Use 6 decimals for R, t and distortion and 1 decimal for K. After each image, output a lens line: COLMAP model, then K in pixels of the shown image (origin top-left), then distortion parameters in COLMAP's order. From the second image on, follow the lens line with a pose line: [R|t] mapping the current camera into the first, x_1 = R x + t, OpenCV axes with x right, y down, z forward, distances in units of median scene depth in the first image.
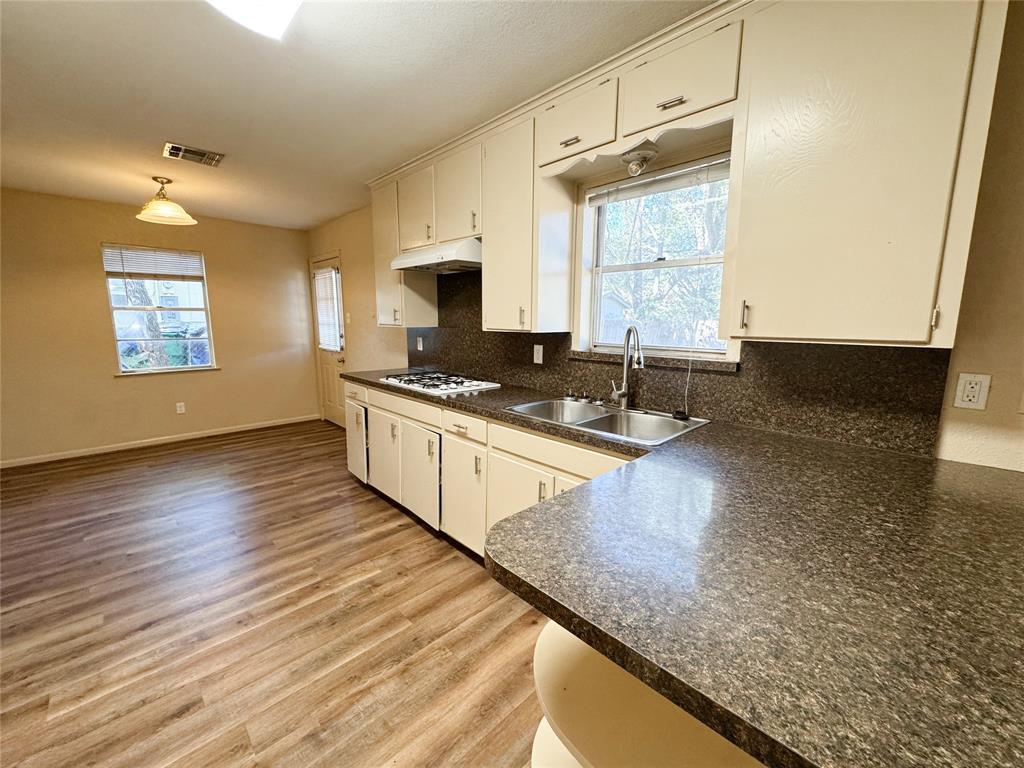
lens RADIAL K [[407.6, 0, 508.5], [0, 407.6, 381.2], [0, 0, 1]] dist [0.001164, -0.000364]
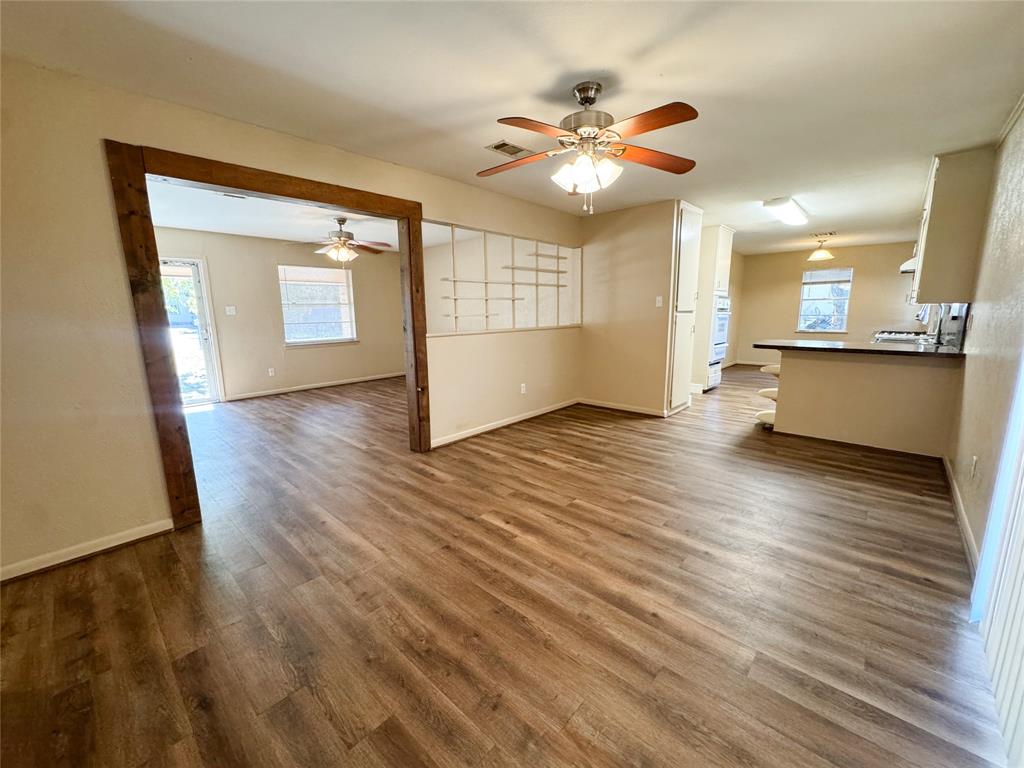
lens RADIAL K [[407.6, 0, 516.8], [0, 407.6, 385.2], [0, 0, 1]] dist [0.001164, -0.000364]
pose [[0.061135, 0.171195, -0.983339, 1.878671], [-0.142494, 0.976587, 0.161160, 0.213179], [0.987906, 0.130267, 0.084098, -0.998358]]
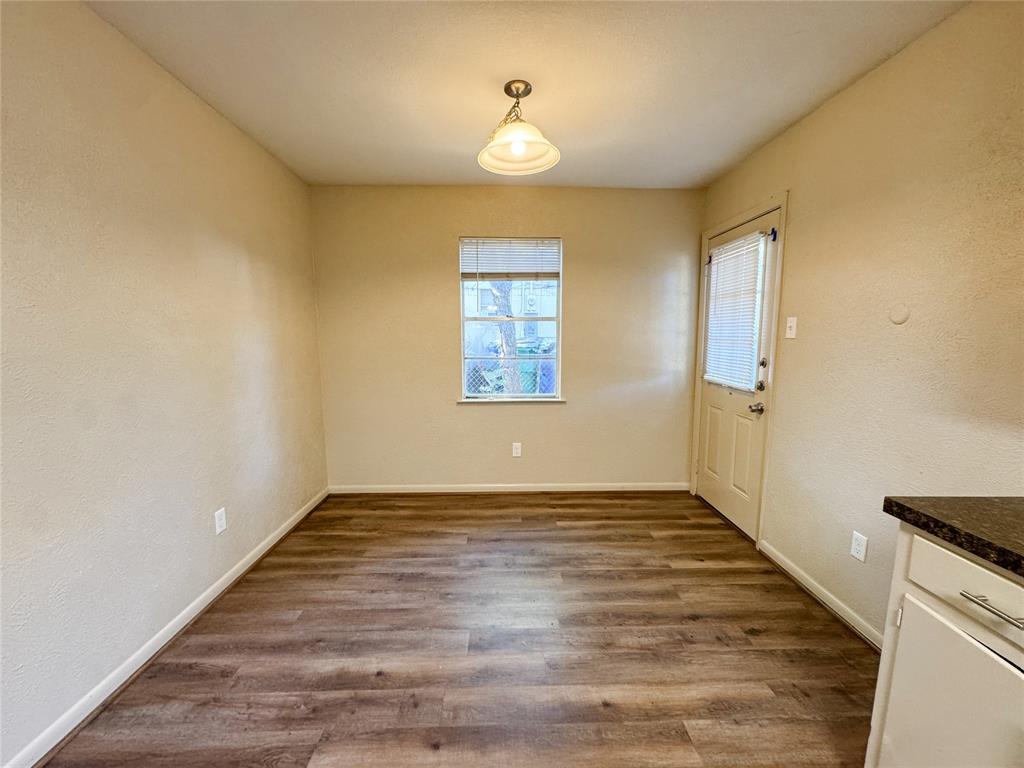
lens RADIAL K [[407.6, 0, 517.9], [0, 407.6, 385.7], [0, 0, 1]] dist [0.001164, -0.000364]
pose [[0.743195, 0.081823, -0.664053, -0.592717], [-0.100970, 0.994843, 0.009578, -0.110132], [0.661412, 0.059931, 0.747624, 0.816288]]
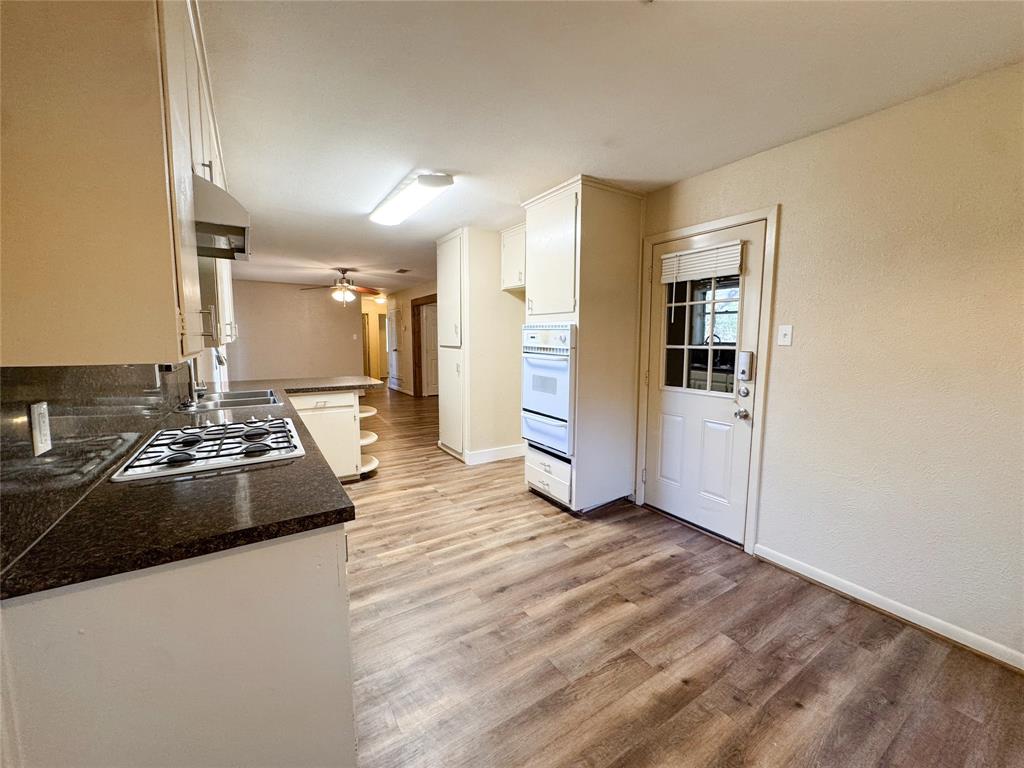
lens RADIAL K [[407.6, 0, 510.2], [0, 407.6, 382.0], [0, 0, 1]] dist [0.001164, -0.000364]
pose [[-0.978913, -0.038823, 0.200553, -0.834547], [0.014711, 0.965826, 0.258773, -0.272584], [-0.203745, 0.256267, -0.944889, 1.765499]]
